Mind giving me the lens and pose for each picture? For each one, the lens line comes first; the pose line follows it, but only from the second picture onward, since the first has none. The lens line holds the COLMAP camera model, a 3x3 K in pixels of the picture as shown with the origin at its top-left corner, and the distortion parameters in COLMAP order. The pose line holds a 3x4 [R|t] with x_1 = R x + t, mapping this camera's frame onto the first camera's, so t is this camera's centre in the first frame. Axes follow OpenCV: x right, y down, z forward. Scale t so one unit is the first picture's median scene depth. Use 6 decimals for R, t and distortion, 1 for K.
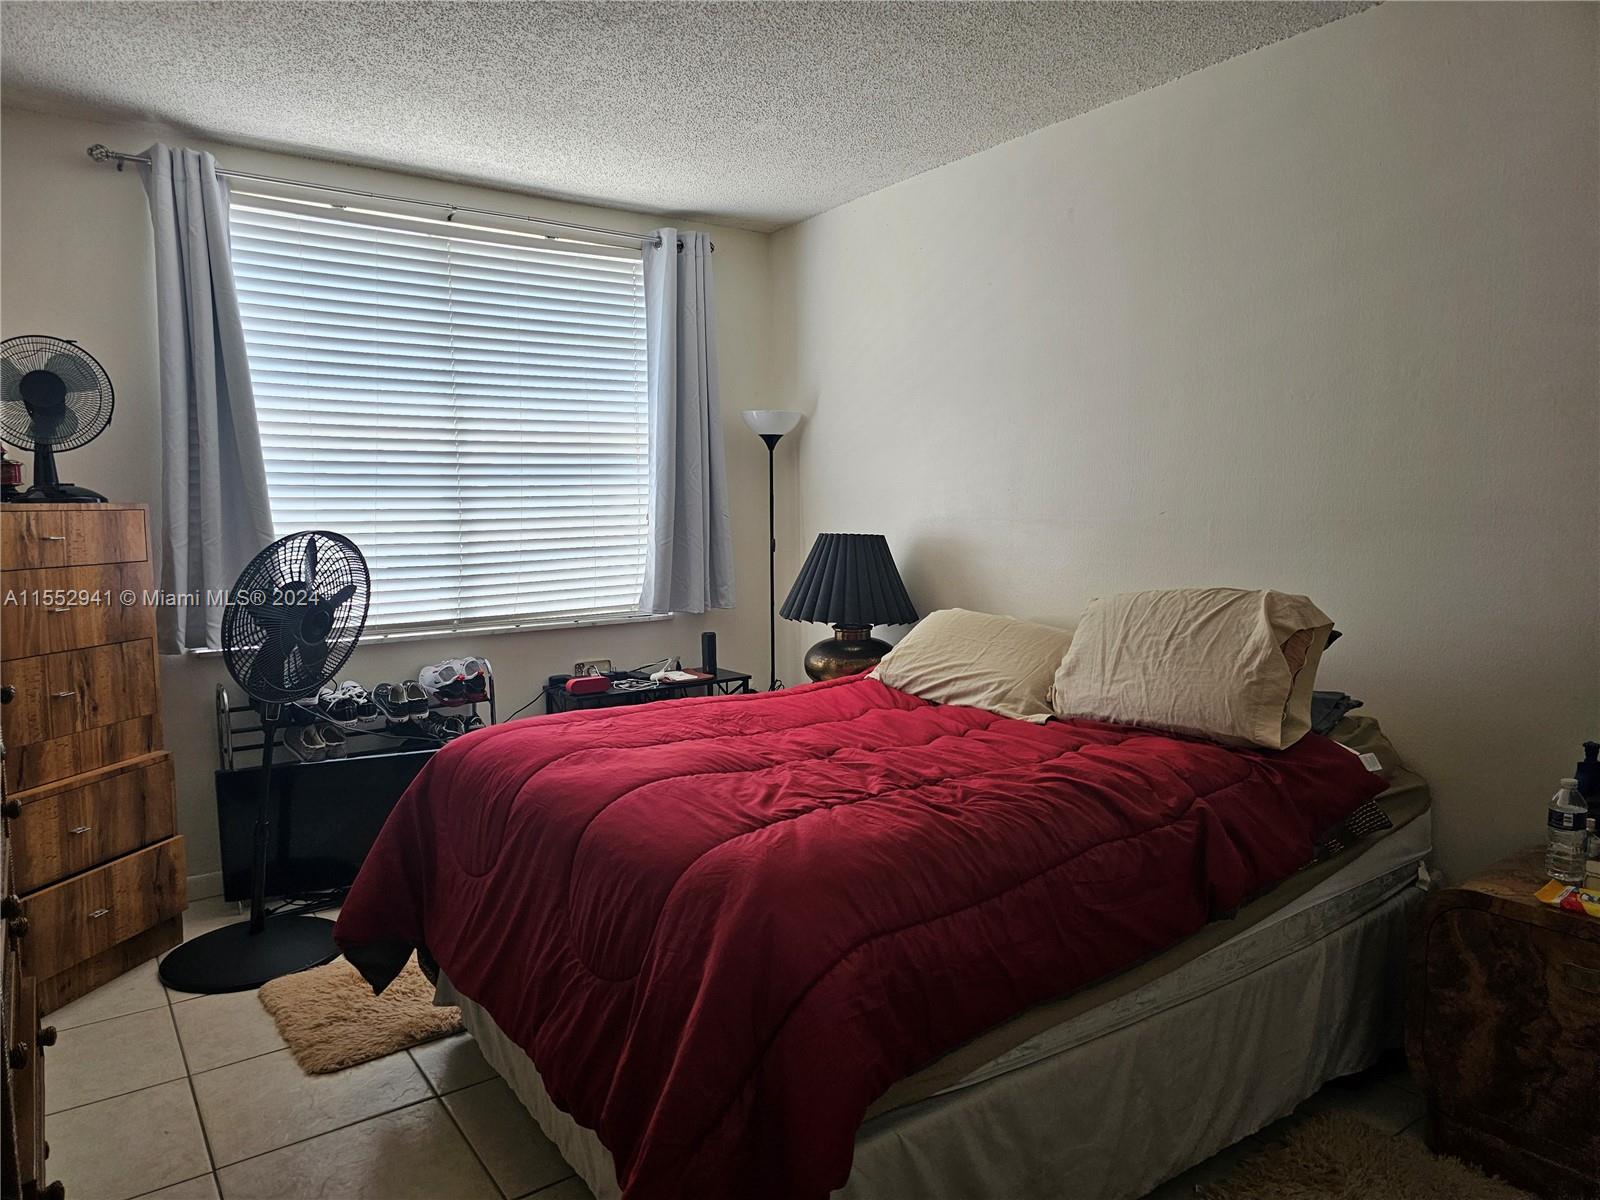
lens RADIAL K [[1071.1, 0, 801.5], [0, 1071.1, 594.2], [0, 0, 1]] dist [0.081079, -0.071330]
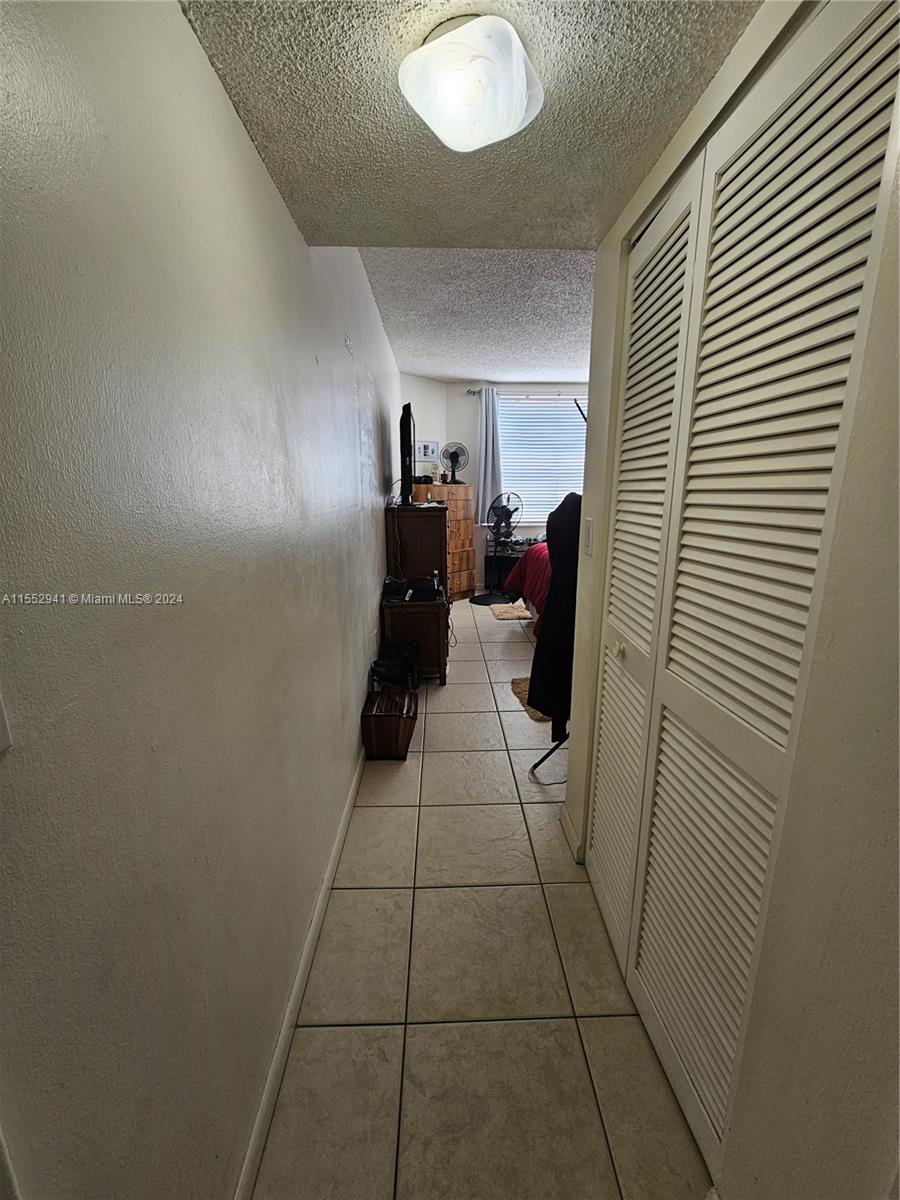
lens RADIAL K [[492.6, 0, 450.0], [0, 492.6, 600.0], [0, 0, 1]] dist [0.000698, -0.000052]
pose [[0.828033, 0.134090, -0.544409, 0.409053], [-0.054914, 0.985708, 0.159261, 0.056281], [0.557984, -0.101978, 0.823562, -0.641778]]
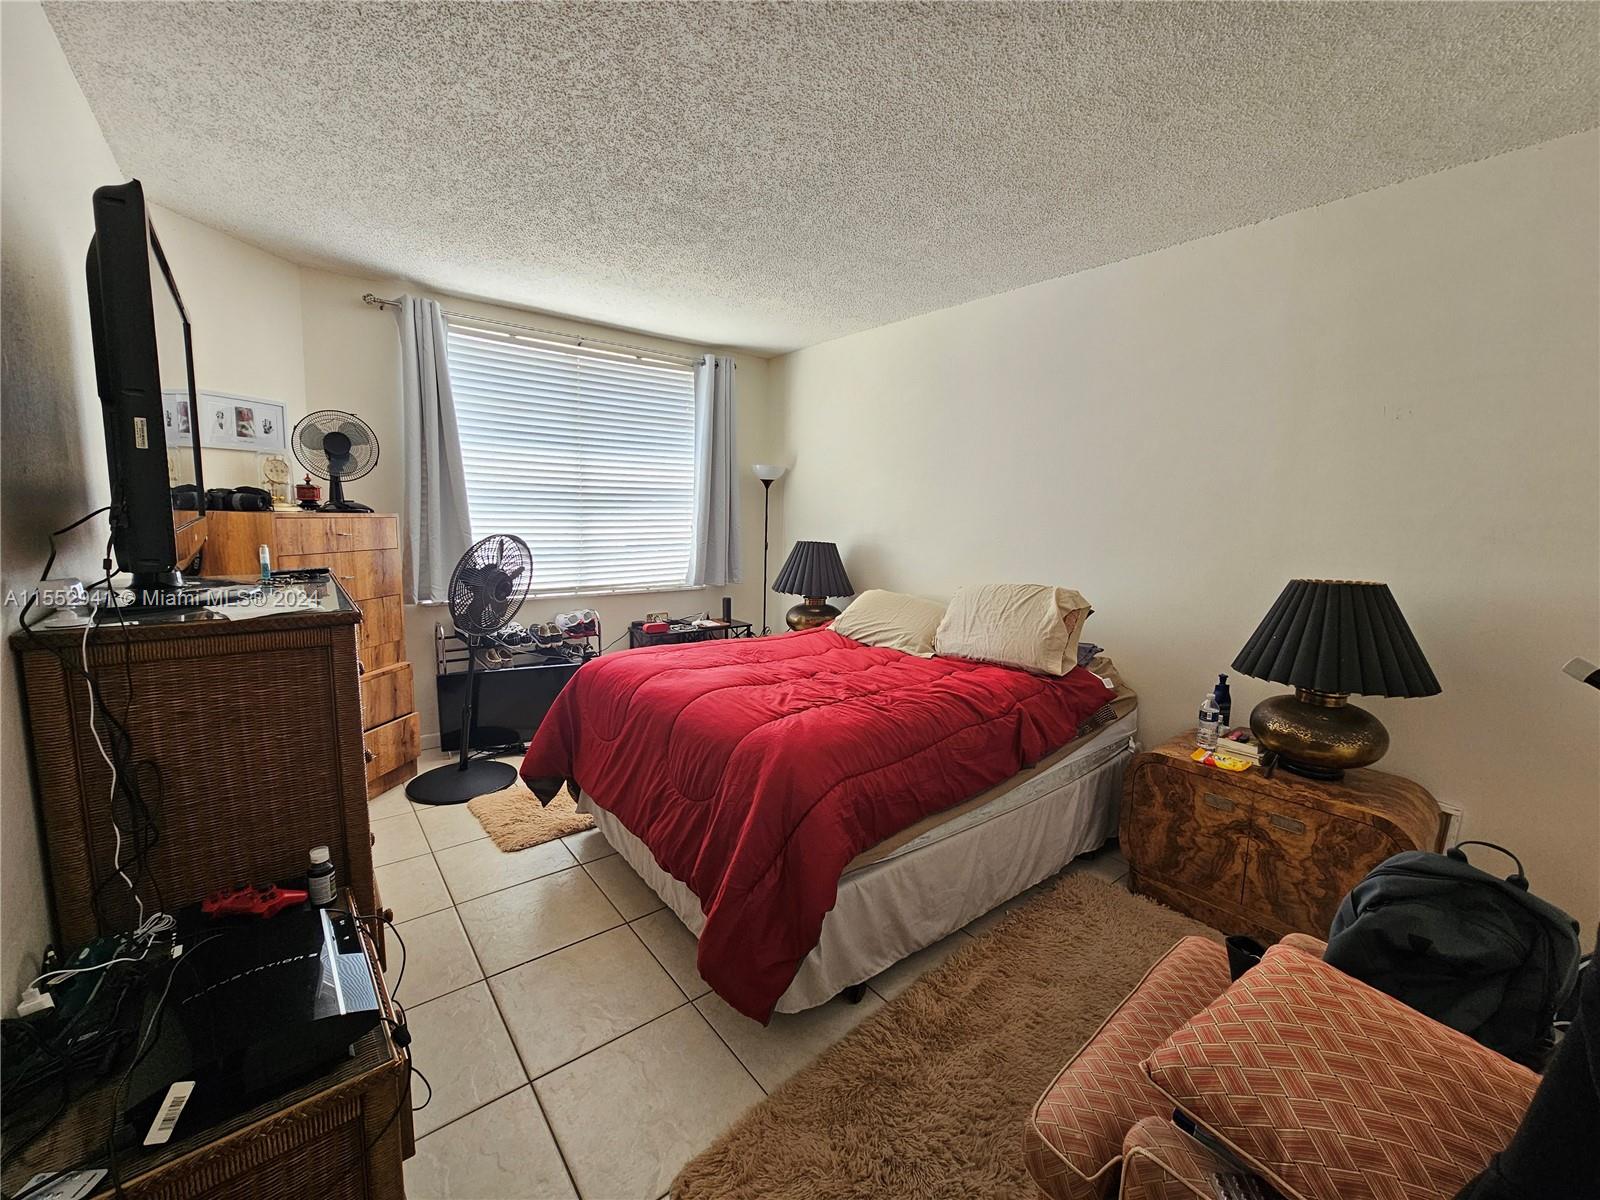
lens RADIAL K [[656.8, 0, 809.4], [0, 656.8, 591.0], [0, 0, 1]] dist [0.000698, -0.000052]
pose [[0.997645, 0.025859, 0.063527, -0.040106], [-0.027886, 0.999123, 0.031235, -0.016546], [-0.062663, -0.032933, 0.997491, -0.047173]]
